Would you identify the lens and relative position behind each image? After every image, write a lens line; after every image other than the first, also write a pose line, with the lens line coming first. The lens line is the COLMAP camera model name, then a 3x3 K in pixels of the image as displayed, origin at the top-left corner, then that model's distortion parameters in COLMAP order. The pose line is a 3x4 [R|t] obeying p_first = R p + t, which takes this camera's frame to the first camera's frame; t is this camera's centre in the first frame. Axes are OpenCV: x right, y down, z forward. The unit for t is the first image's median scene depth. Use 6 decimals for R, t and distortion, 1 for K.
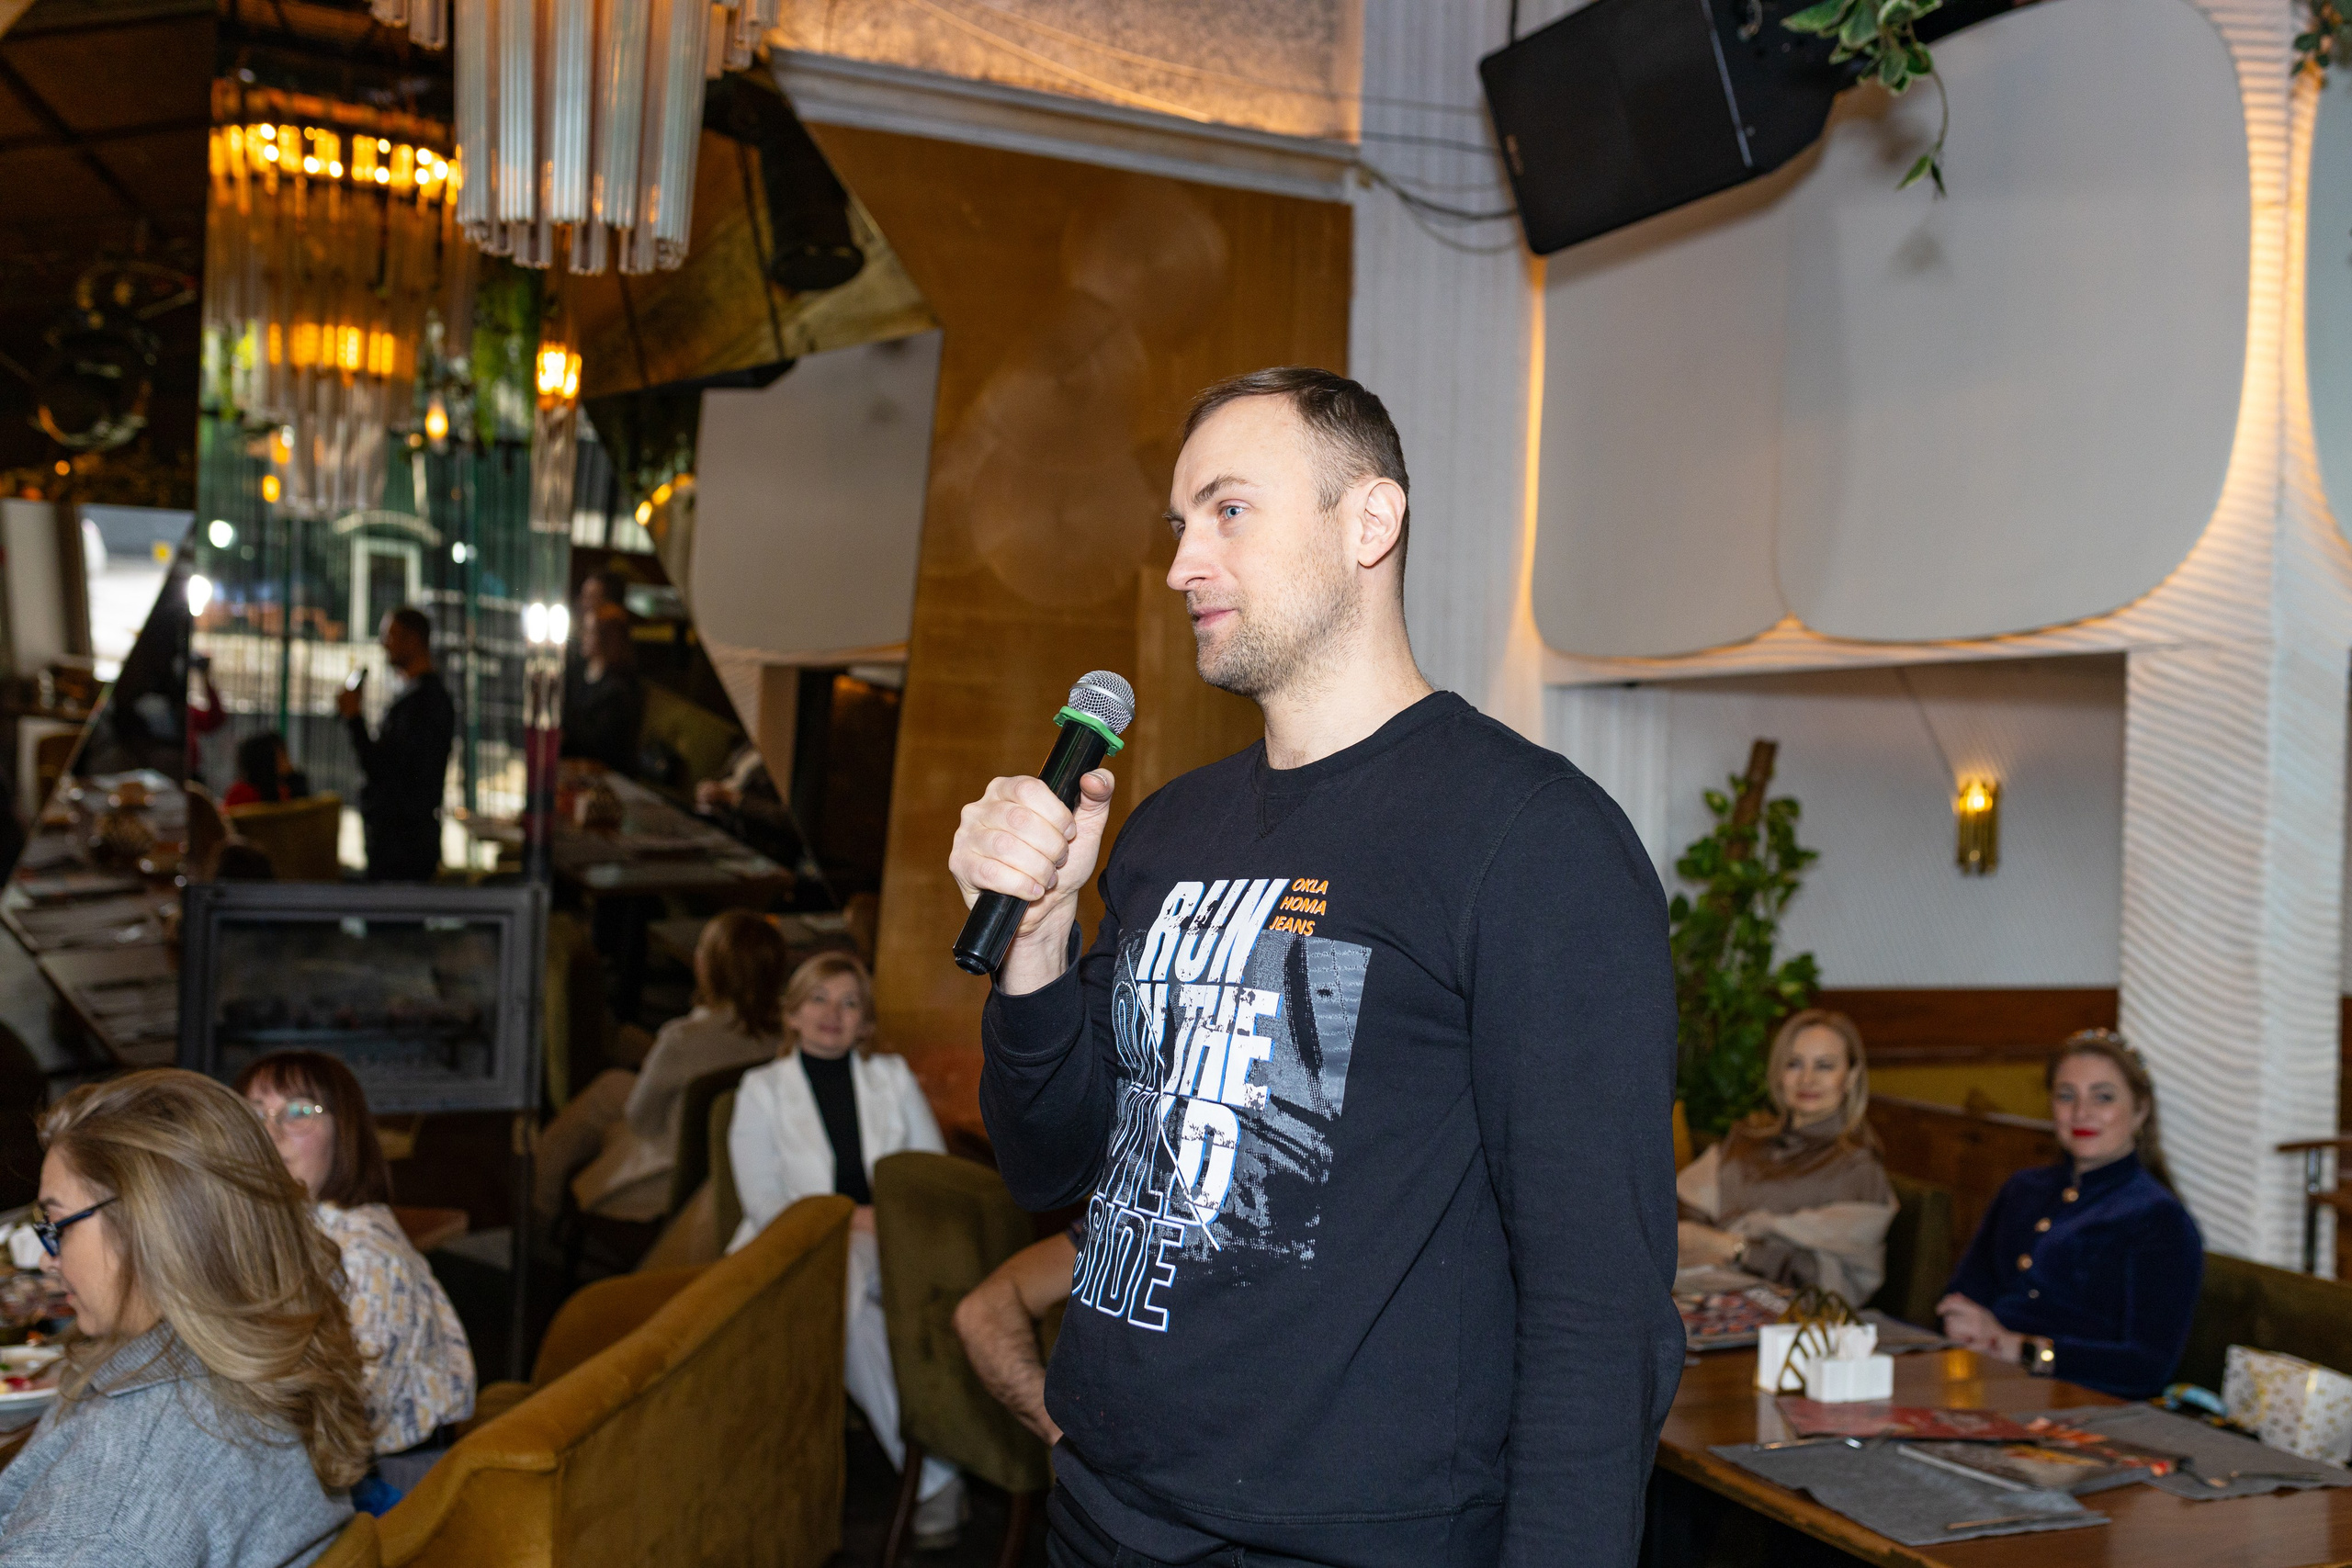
lens RADIAL K [[2226.8, 0, 1176.0], [0, 2226.8, 784.0], [0, 0, 1]] dist [-0.002588, 0.005178]
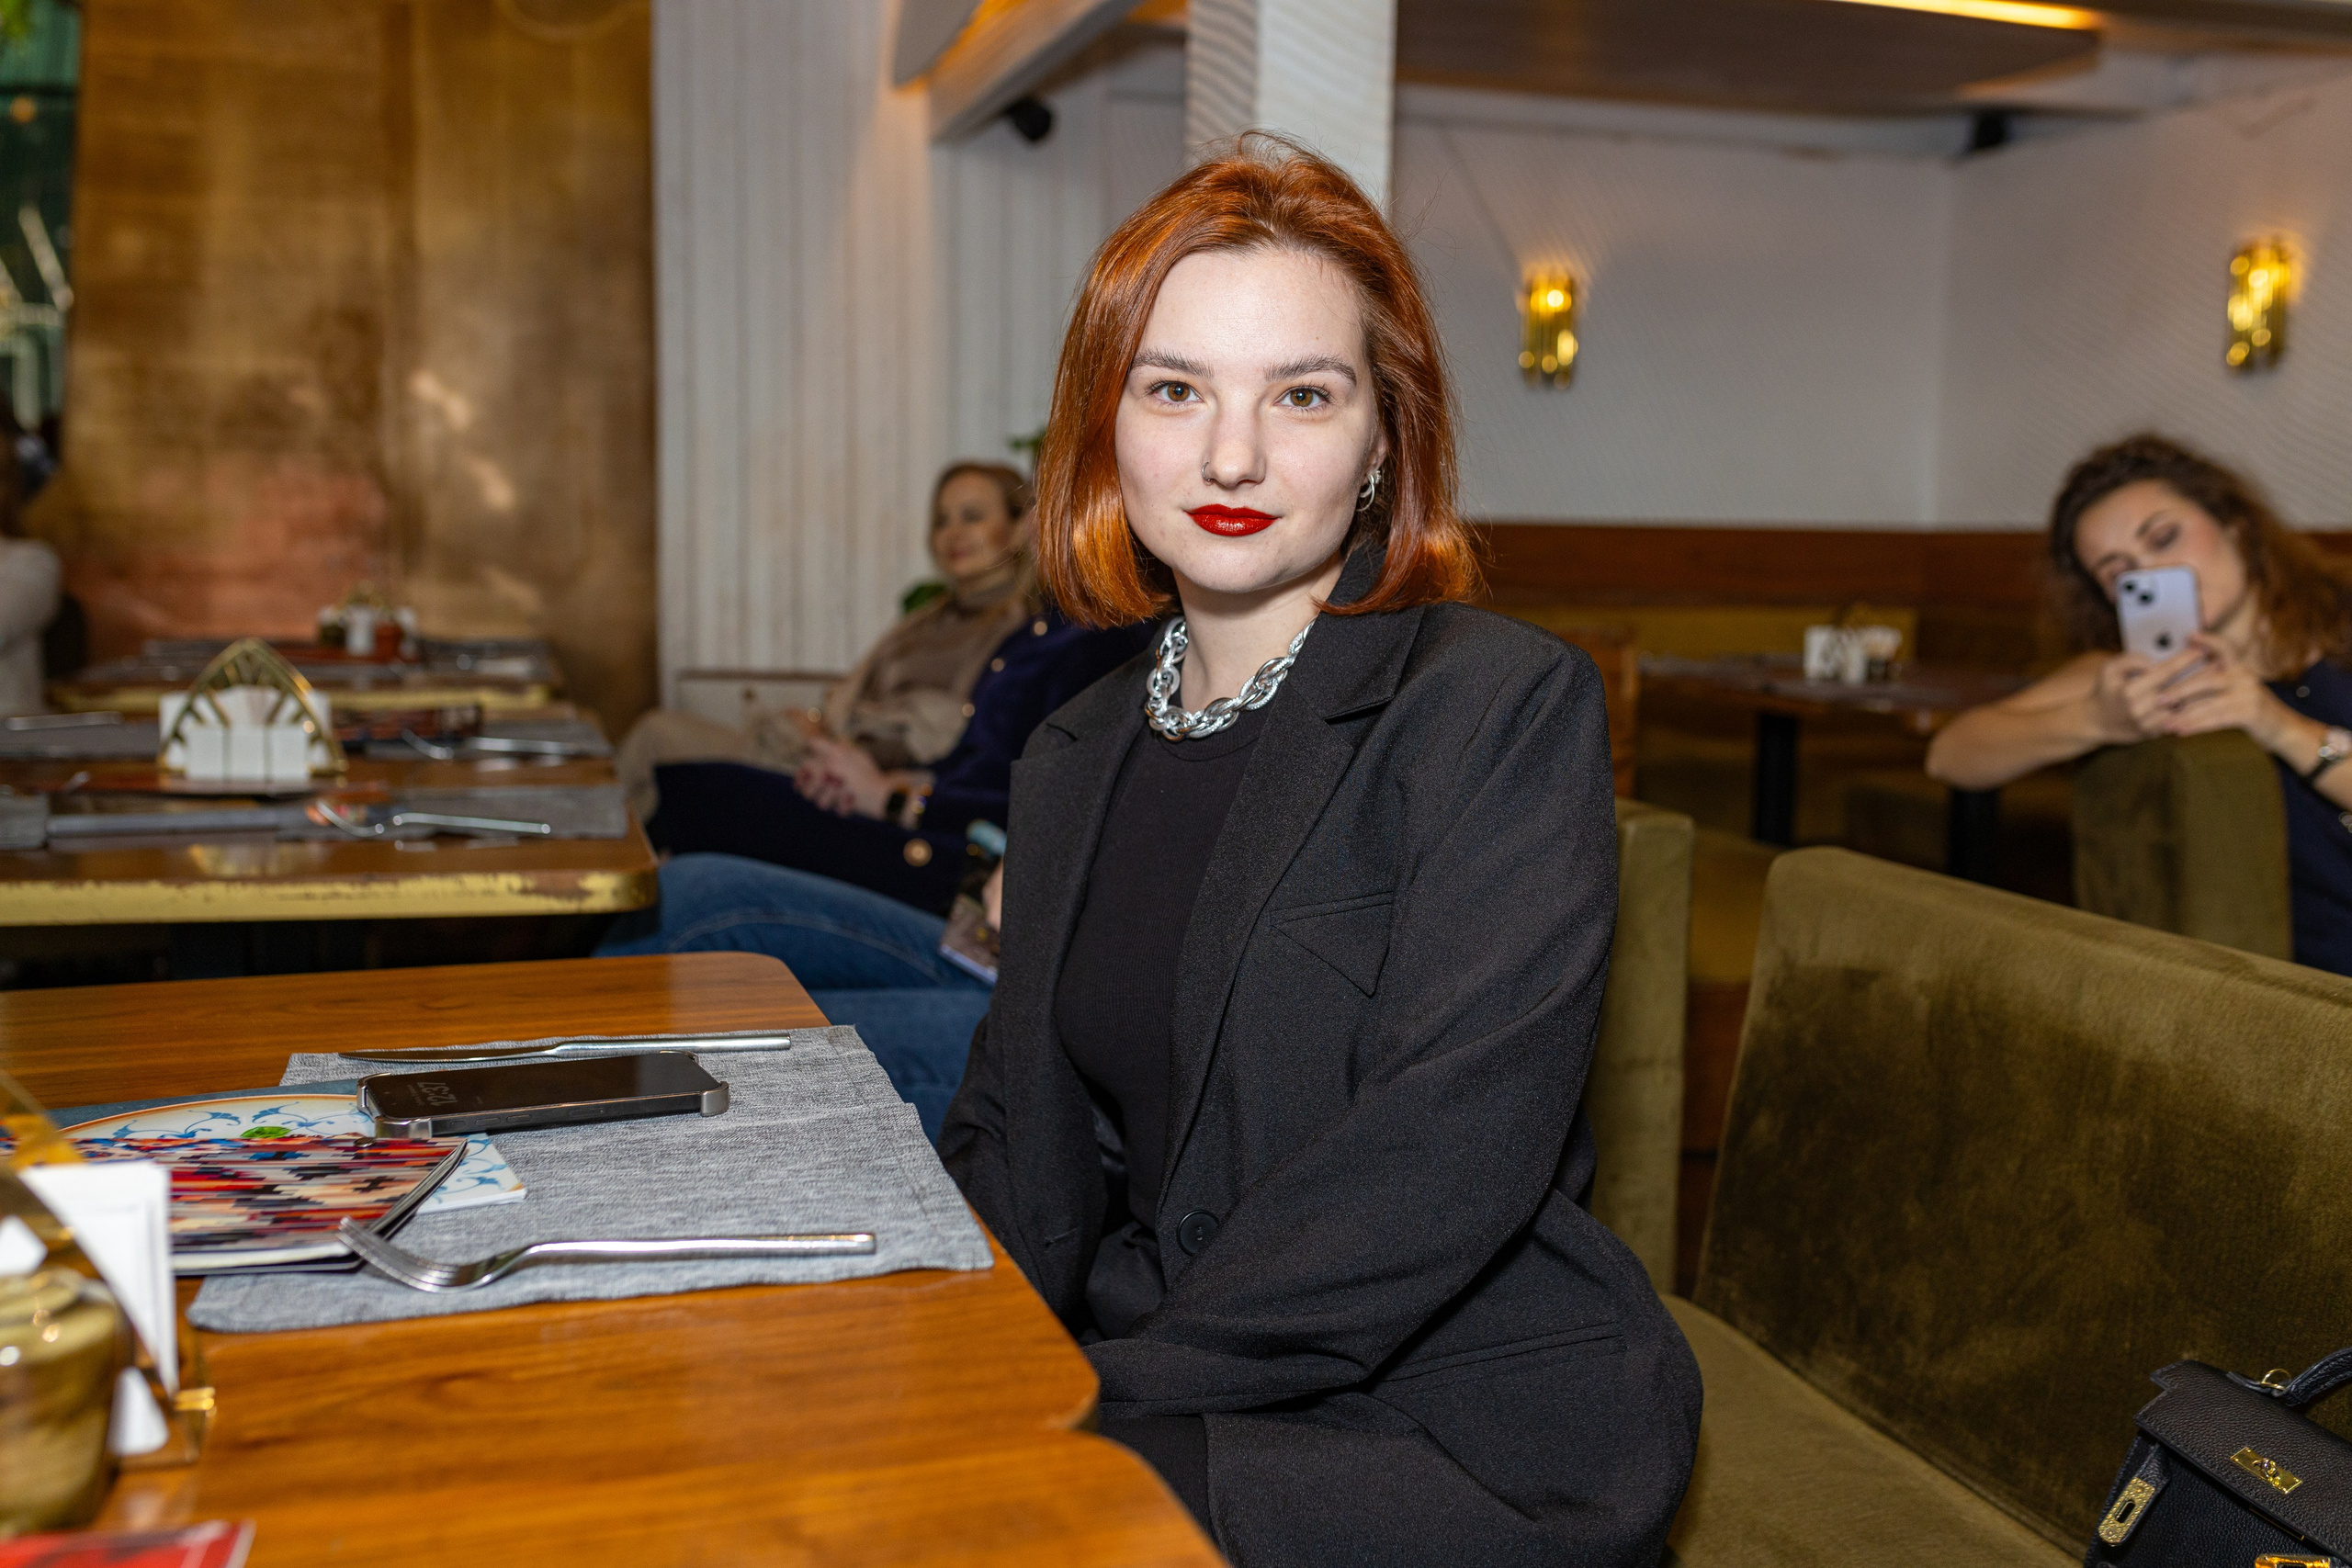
lens RADIAL K [[2226.8, 0, 1176.0], [0, 2226.8, 784.0], [0, 0, 1]] dist [-0.002588, 0.005178]
pose [[0.993259, 0.001210, -0.115912, 0.459609], [0.013413, 0.992030, 0.125287, 0.118588], [0.115140, -0.125997, 0.985326, 0.195289]]
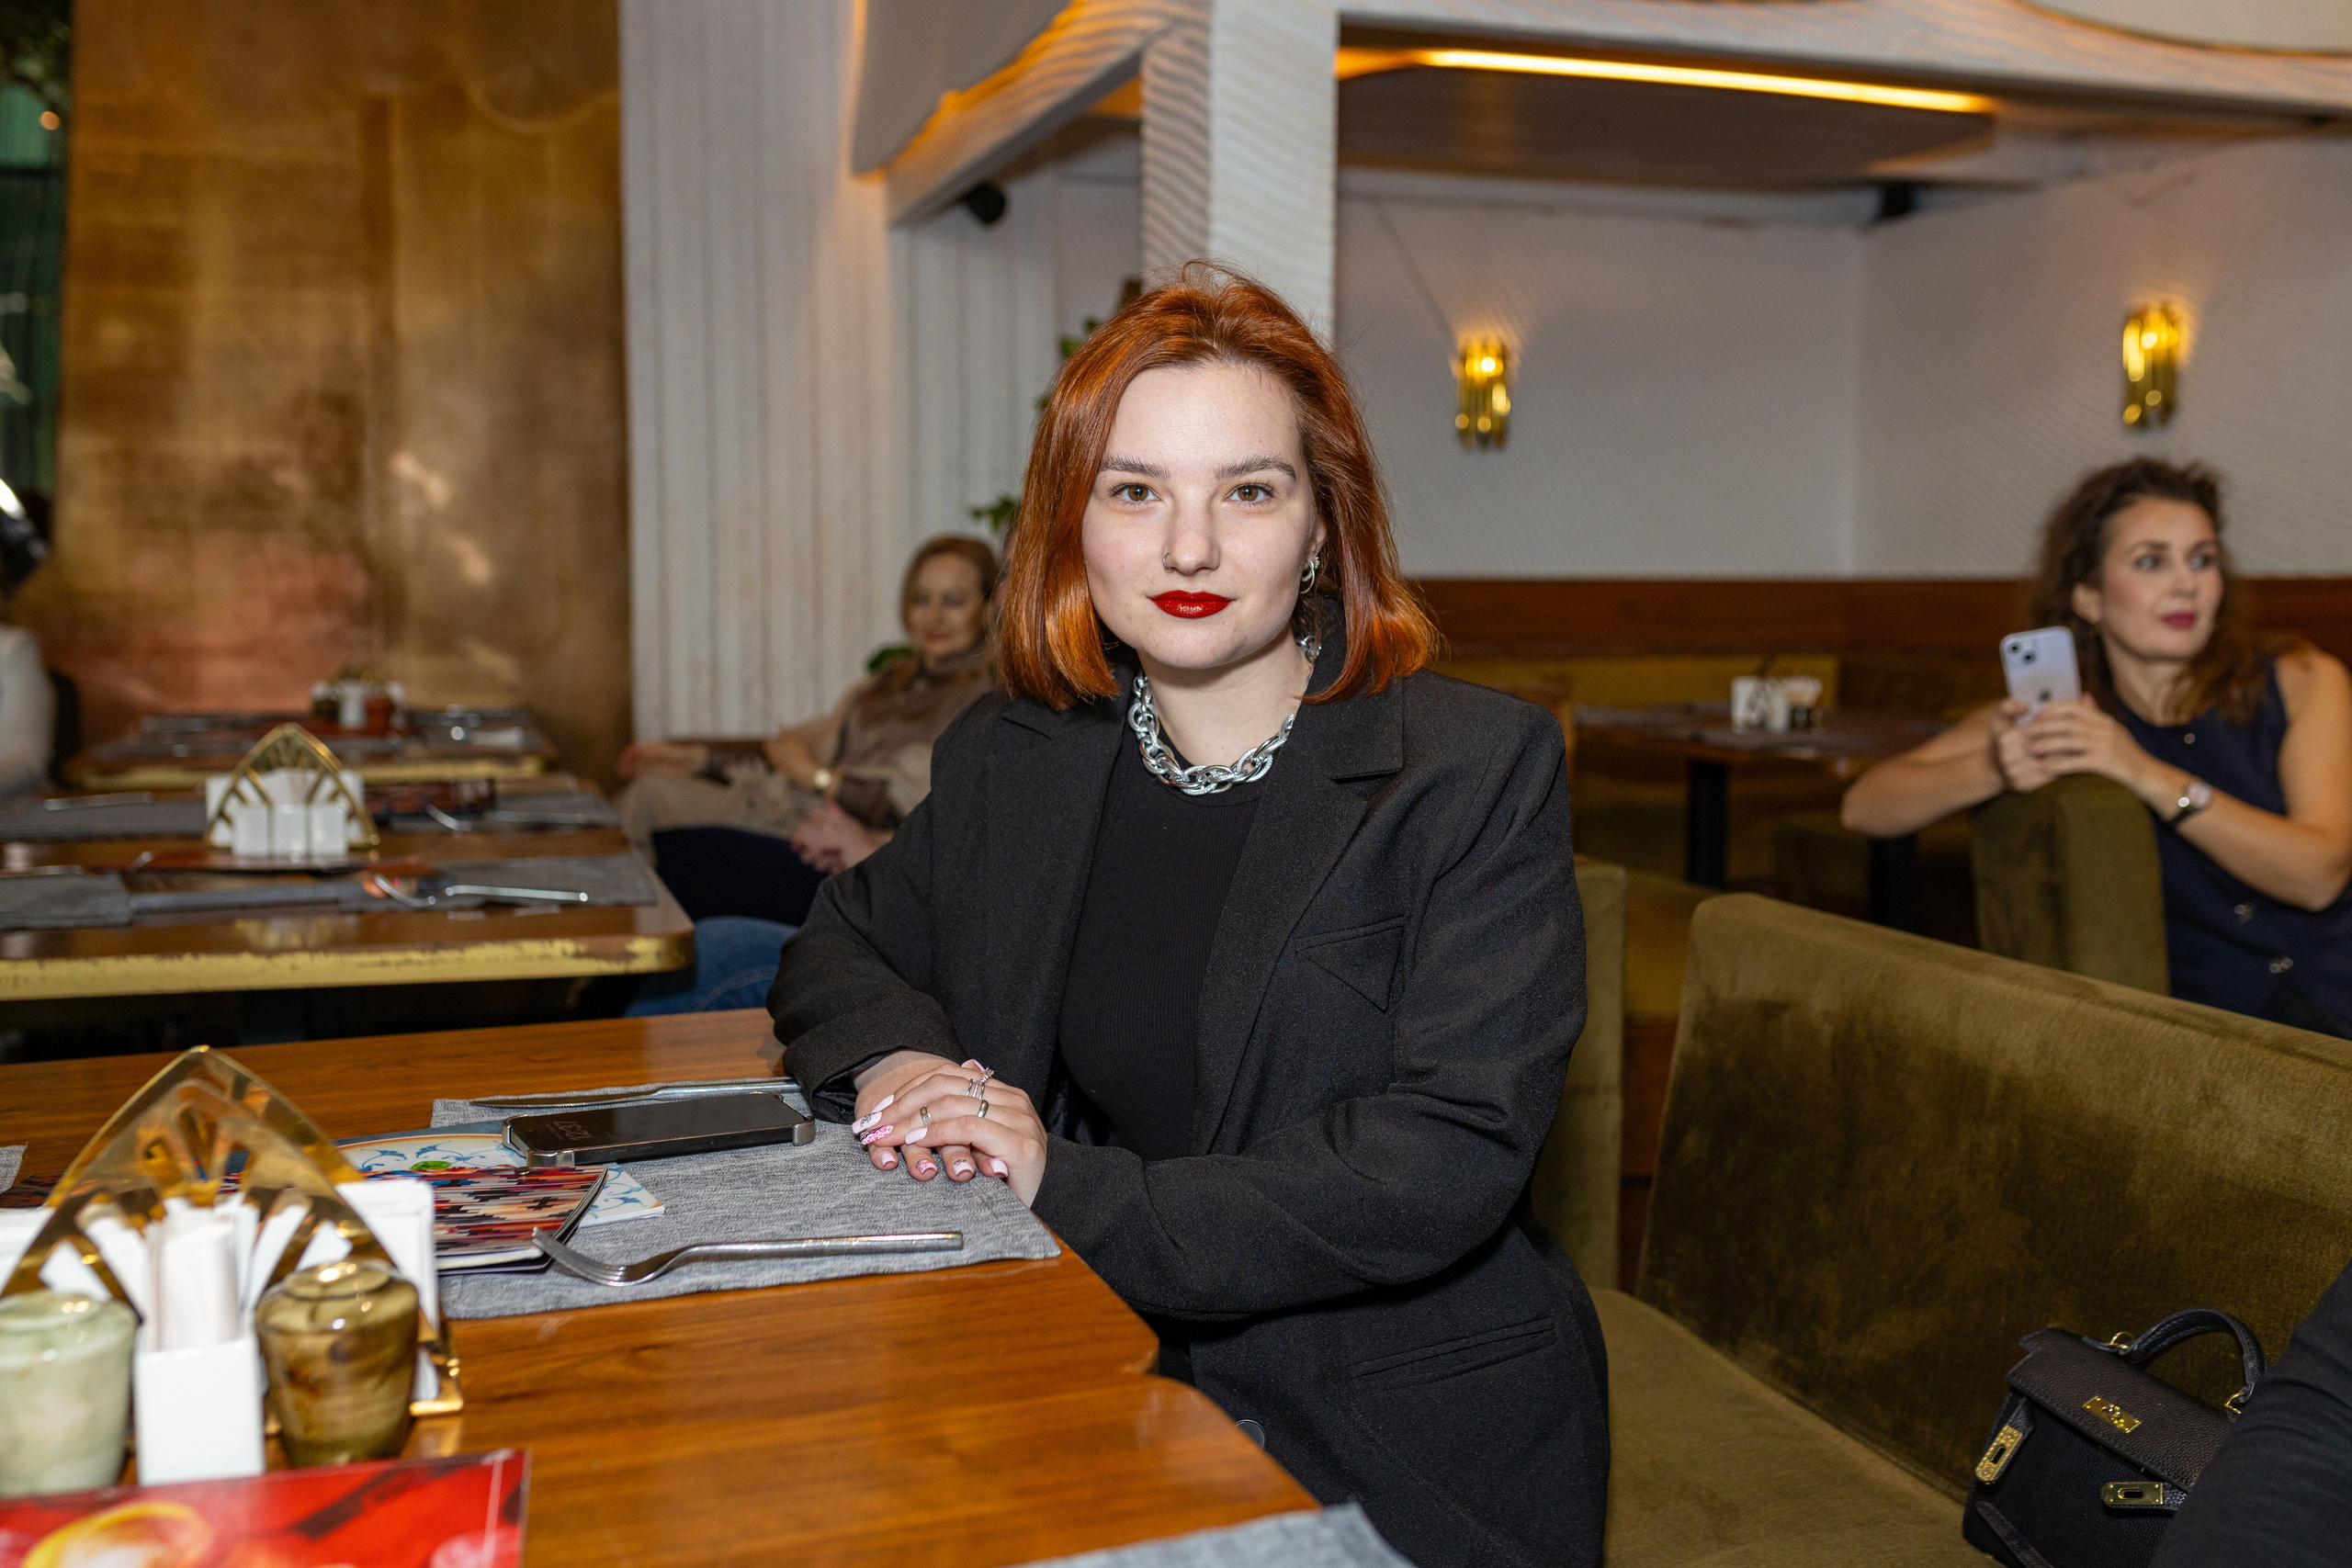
lens RADIAL K [[2226.8, 0, 1176.0], [0, 2226.8, 784.0], [0, 0, 1]] dist [-0.002588, 0.005178]
pose [[0.995788, -0.018580, -0.089788, 0.456221], [0.028068, 0.994013, 0.105592, 0.109465], [0.087289, -0.107668, 0.990348, 0.151171]]
